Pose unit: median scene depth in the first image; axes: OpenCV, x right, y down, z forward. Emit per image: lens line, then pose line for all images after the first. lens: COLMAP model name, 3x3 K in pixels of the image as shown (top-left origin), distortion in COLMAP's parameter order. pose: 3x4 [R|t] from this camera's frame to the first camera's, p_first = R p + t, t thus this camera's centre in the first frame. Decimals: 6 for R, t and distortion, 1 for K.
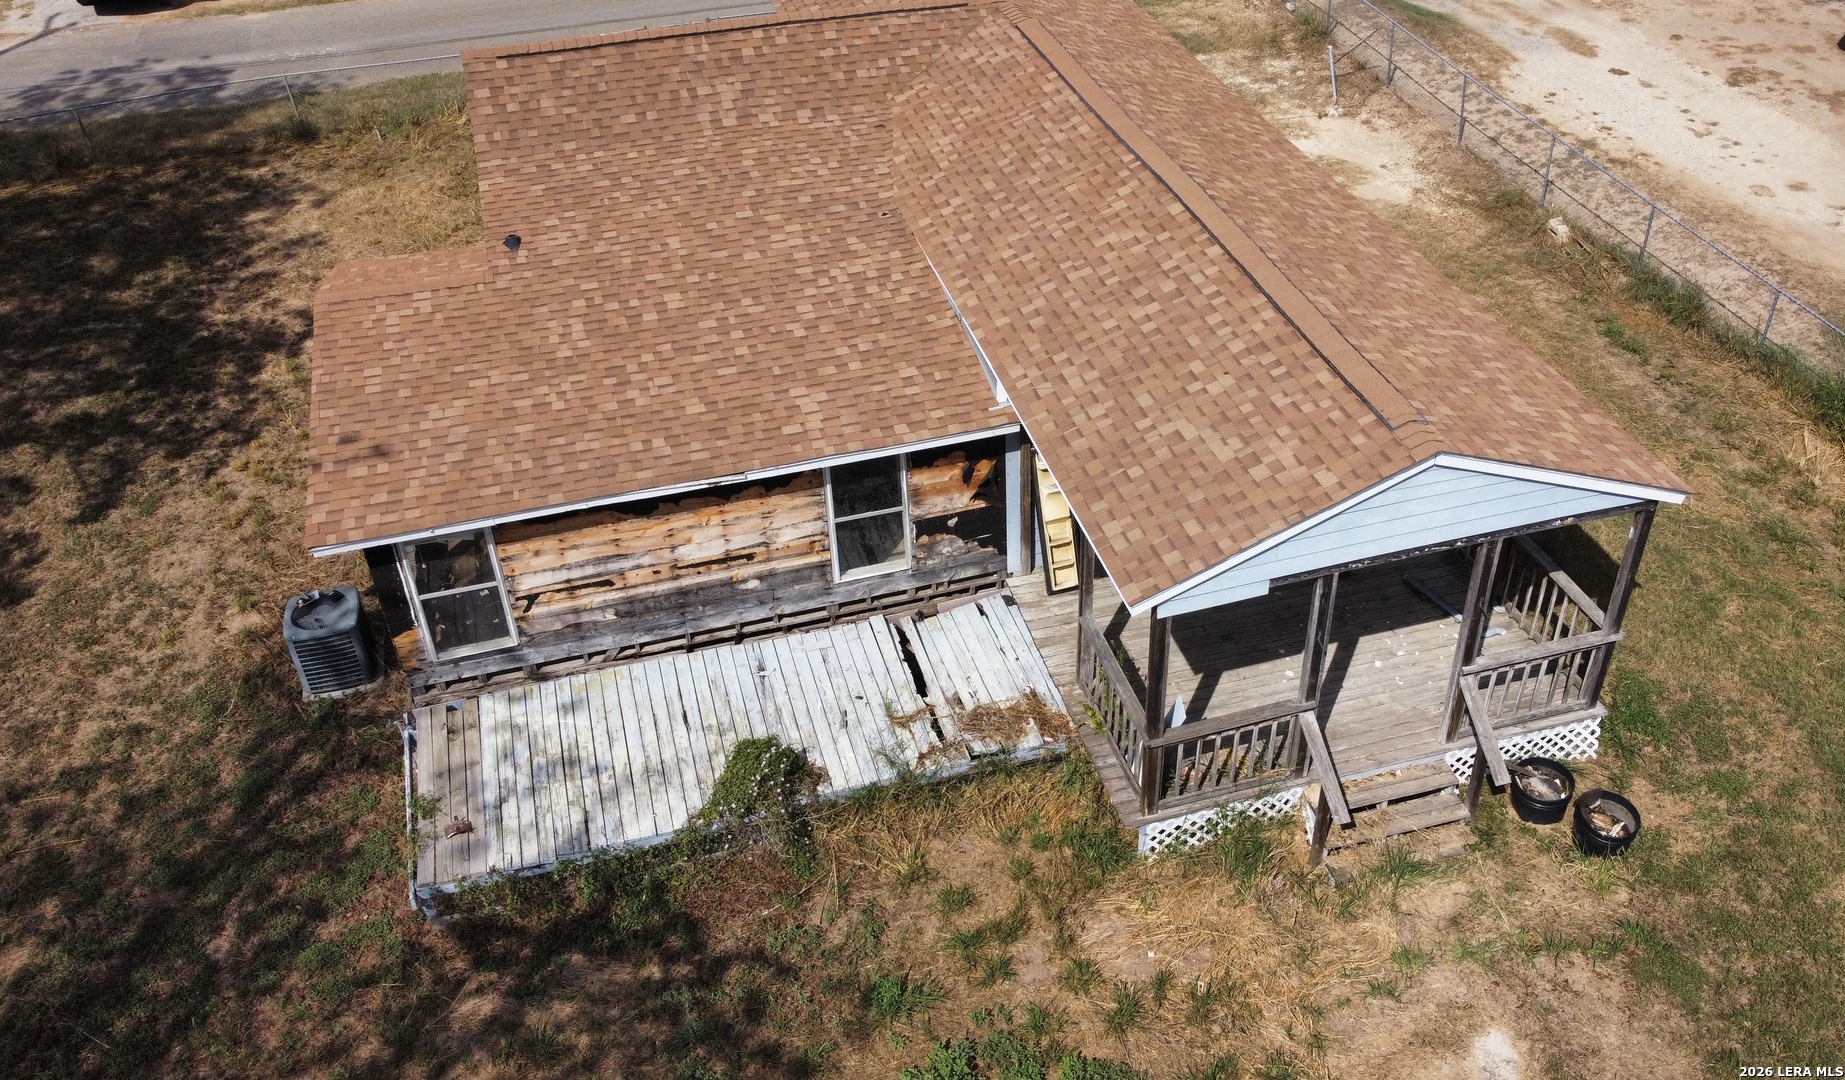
lens RADIAL K [[1552.2, 0, 1038.6], [0, 1552.2, 508.5], [0, 0, 1]] dist [0.012607, -0.024866]
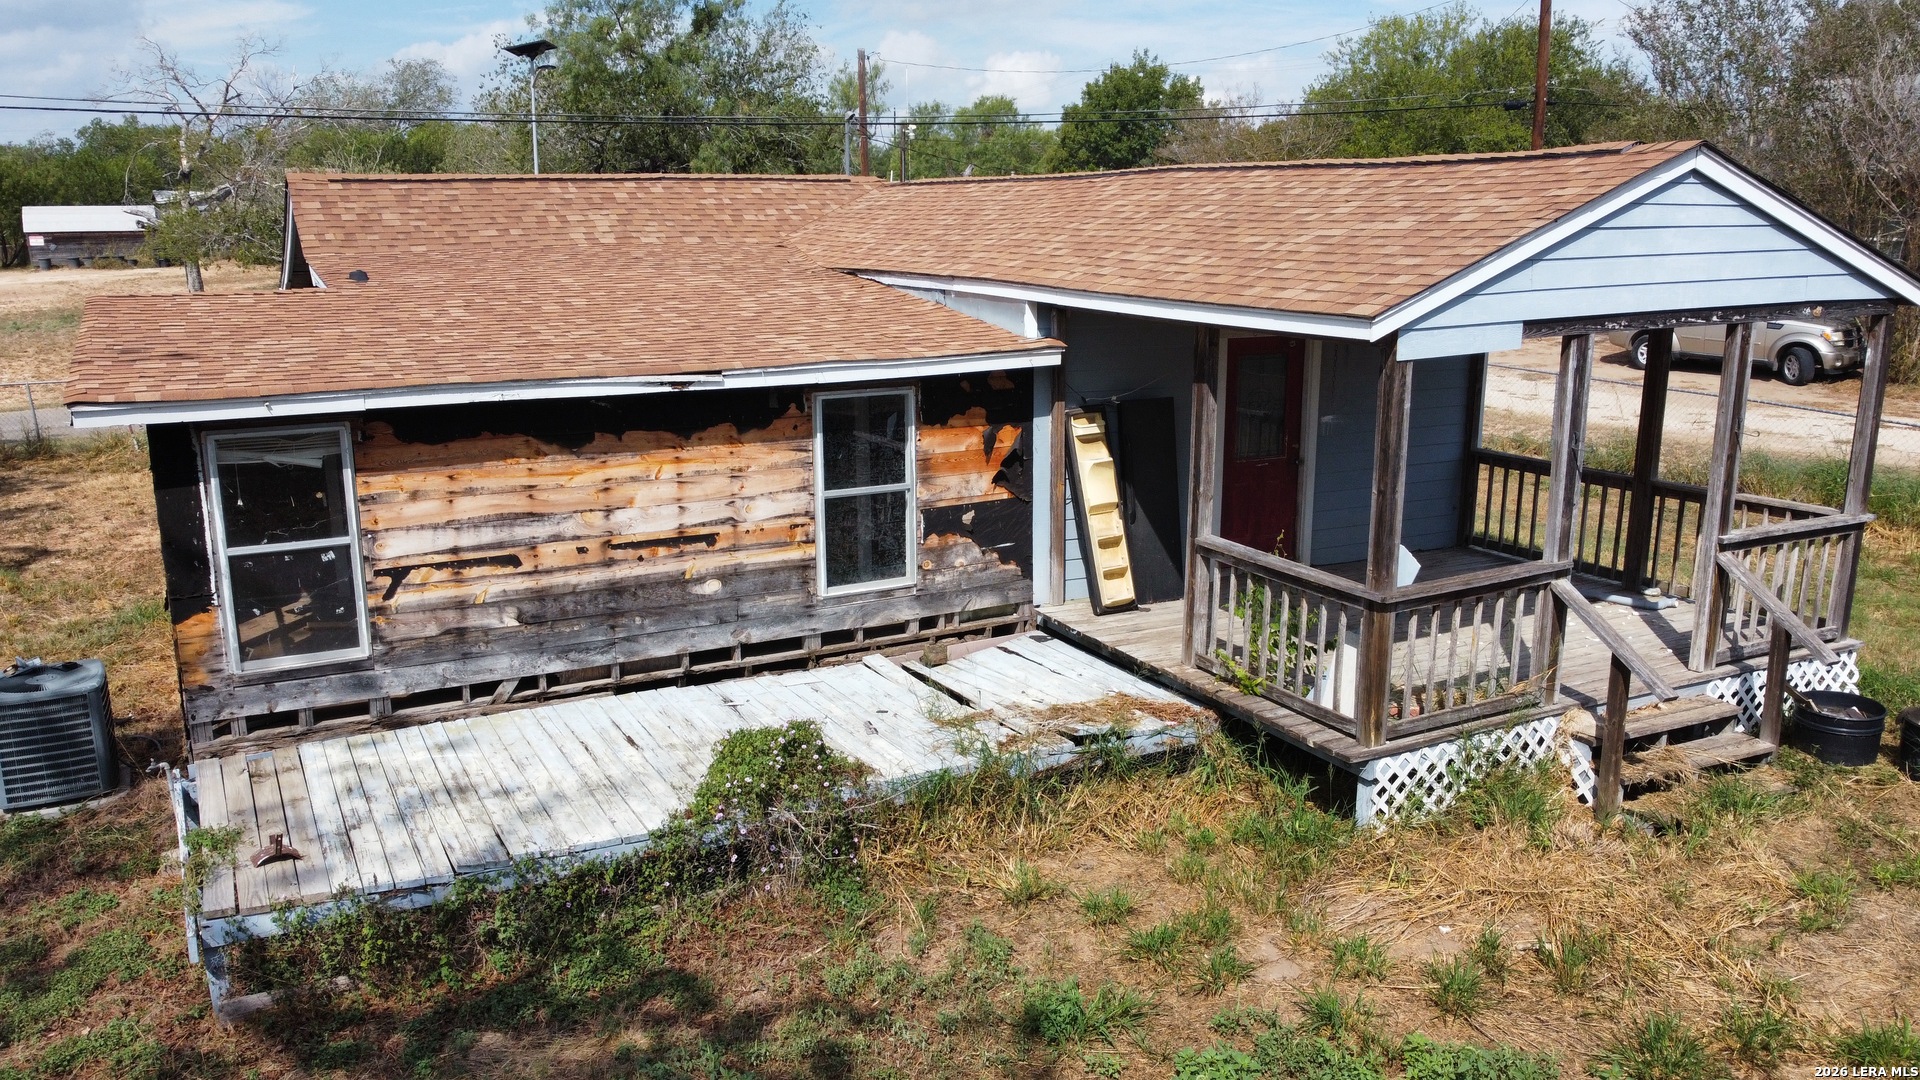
lens RADIAL K [[1449.8, 0, 970.4], [0, 1449.8, 547.0], [0, 0, 1]] dist [-0.003705, 0.001339]
pose [[0.984434, -0.044148, 0.170118, -0.186628], [0.106317, 0.920340, -0.376392, 0.306740], [-0.139949, 0.388620, 0.910708, 0.384806]]
